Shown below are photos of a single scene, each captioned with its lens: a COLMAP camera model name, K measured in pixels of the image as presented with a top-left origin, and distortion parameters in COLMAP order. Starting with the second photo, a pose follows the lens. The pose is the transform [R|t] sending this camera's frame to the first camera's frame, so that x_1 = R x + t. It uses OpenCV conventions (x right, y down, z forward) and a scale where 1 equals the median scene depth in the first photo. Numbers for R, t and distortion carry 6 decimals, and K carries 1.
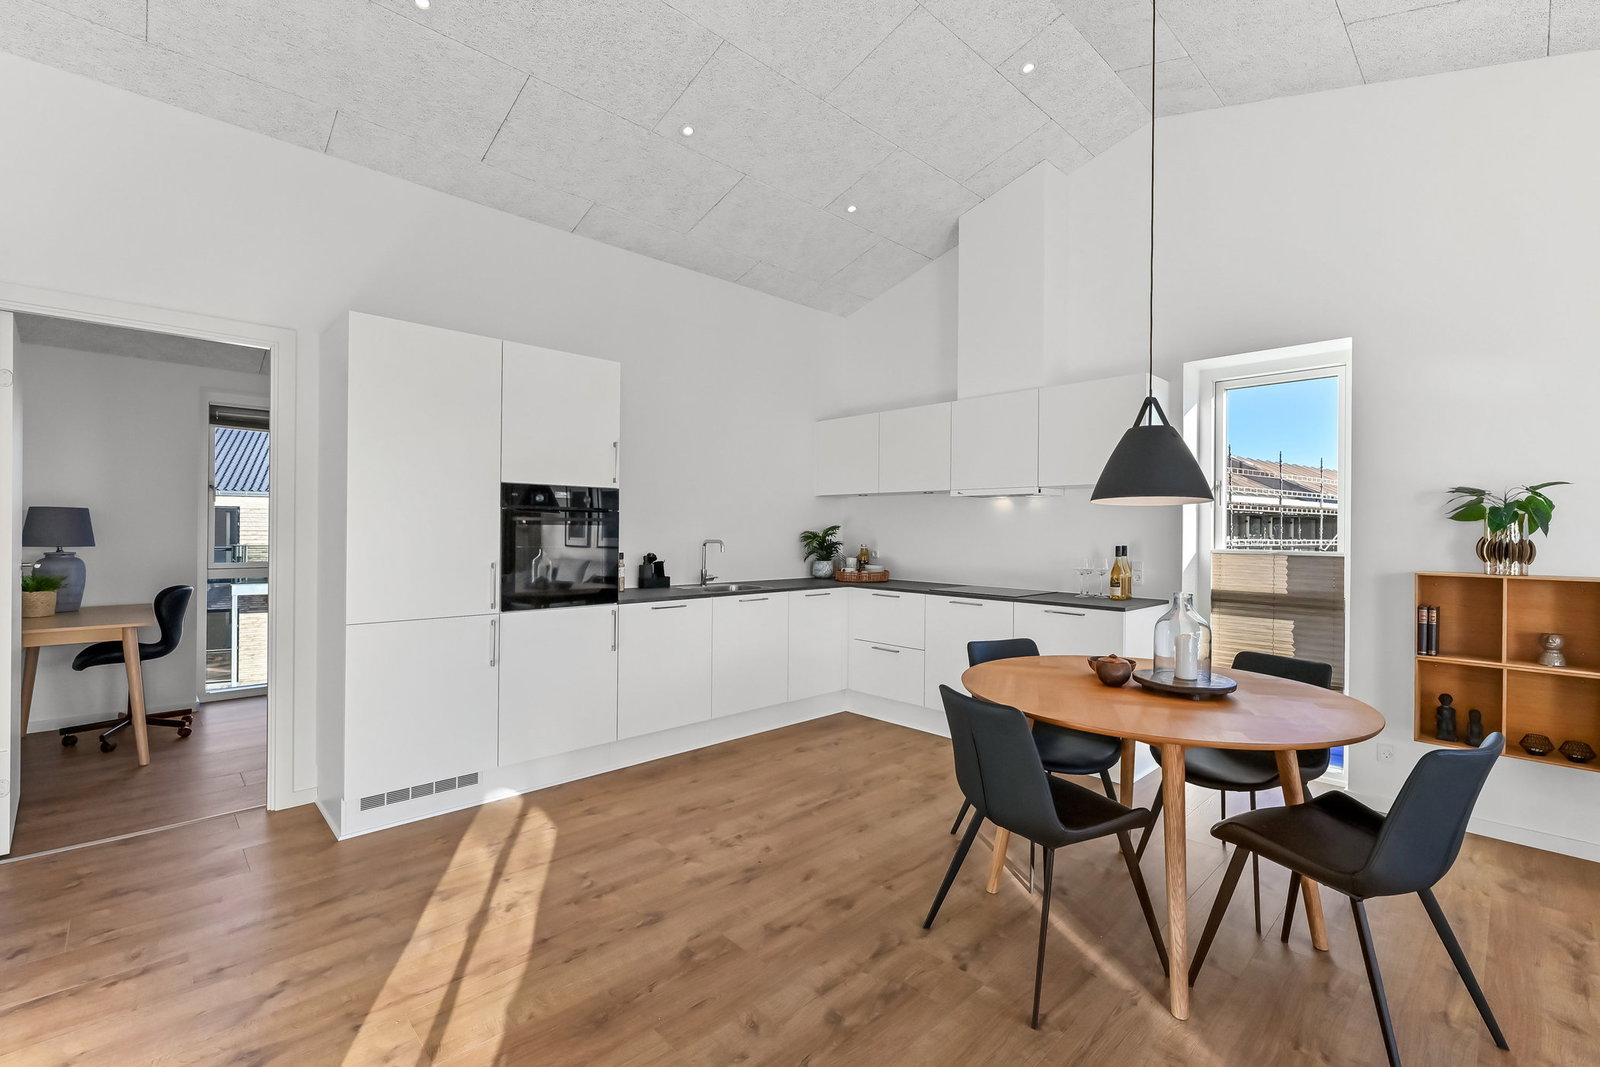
lens RADIAL K [[680.1, 0, 790.0], [0, 680.1, 532.8], [0, 0, 1]] dist [-0.002588, 0.000714]
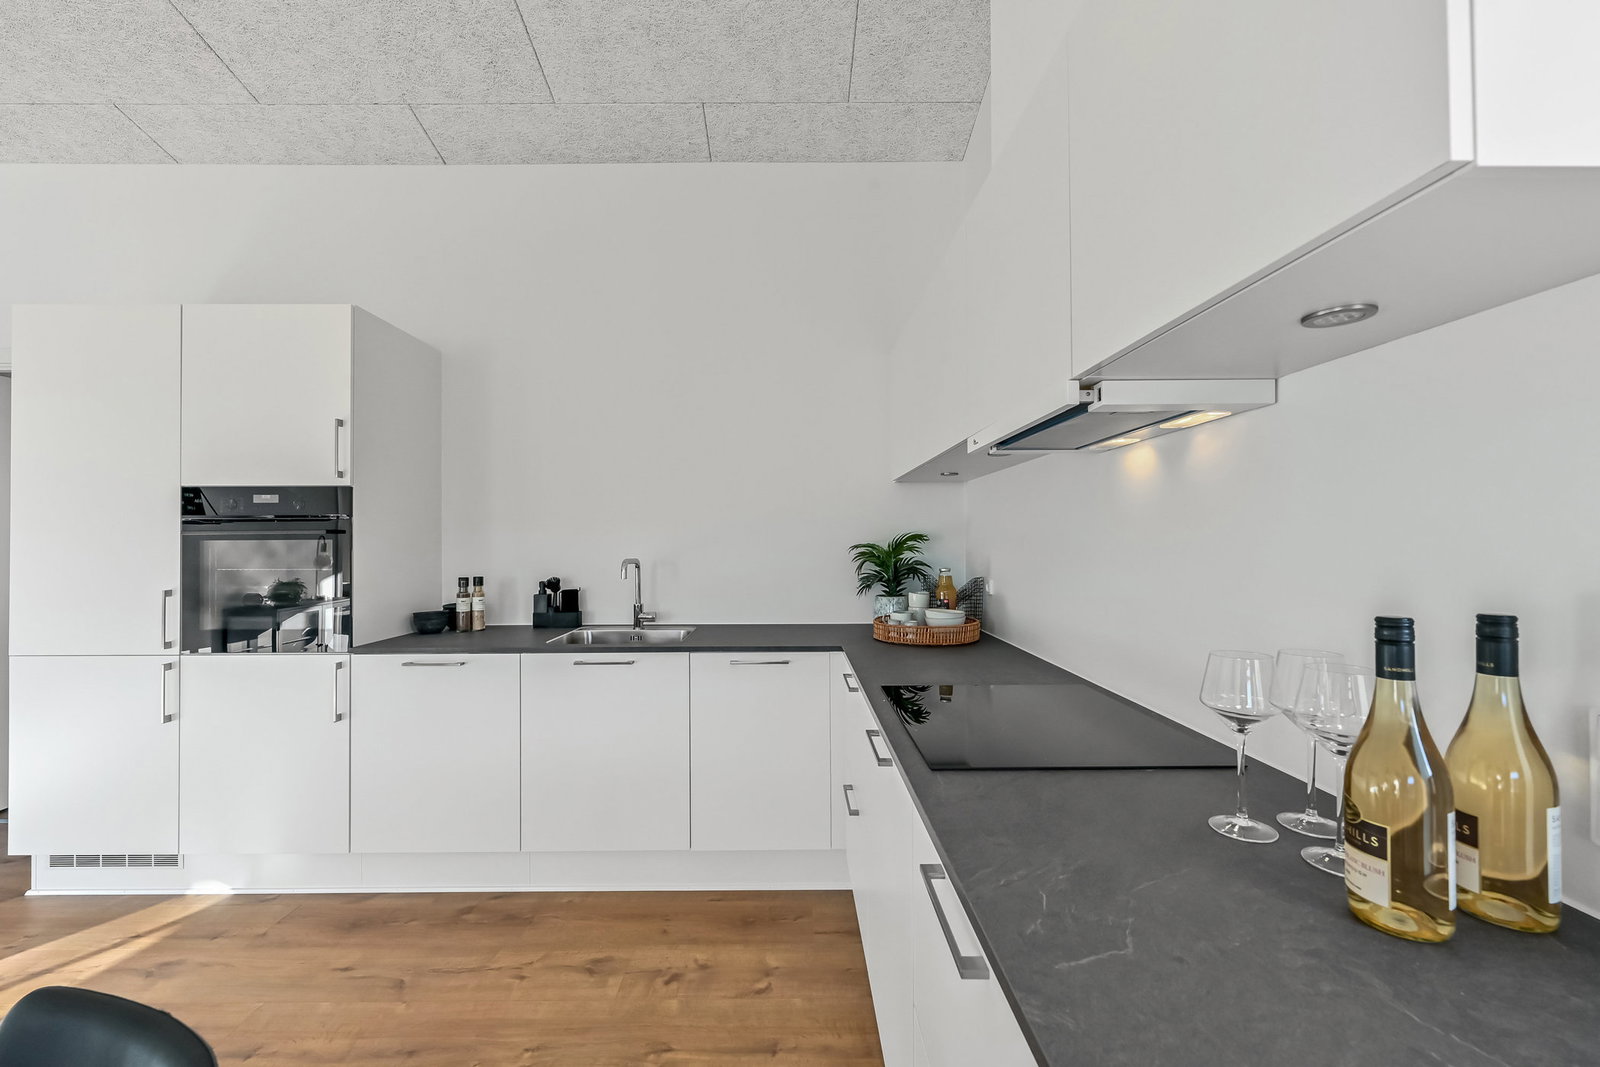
lens RADIAL K [[643.4, 0, 790.5], [0, 643.4, 531.9], [0, 0, 1]] dist [-0.002681, 0.000485]
pose [[0.737275, -0.020751, -0.675273, 0.529735], [0.006885, 0.999707, -0.023204, 0.000042], [0.675557, 0.012458, 0.737202, 0.840793]]
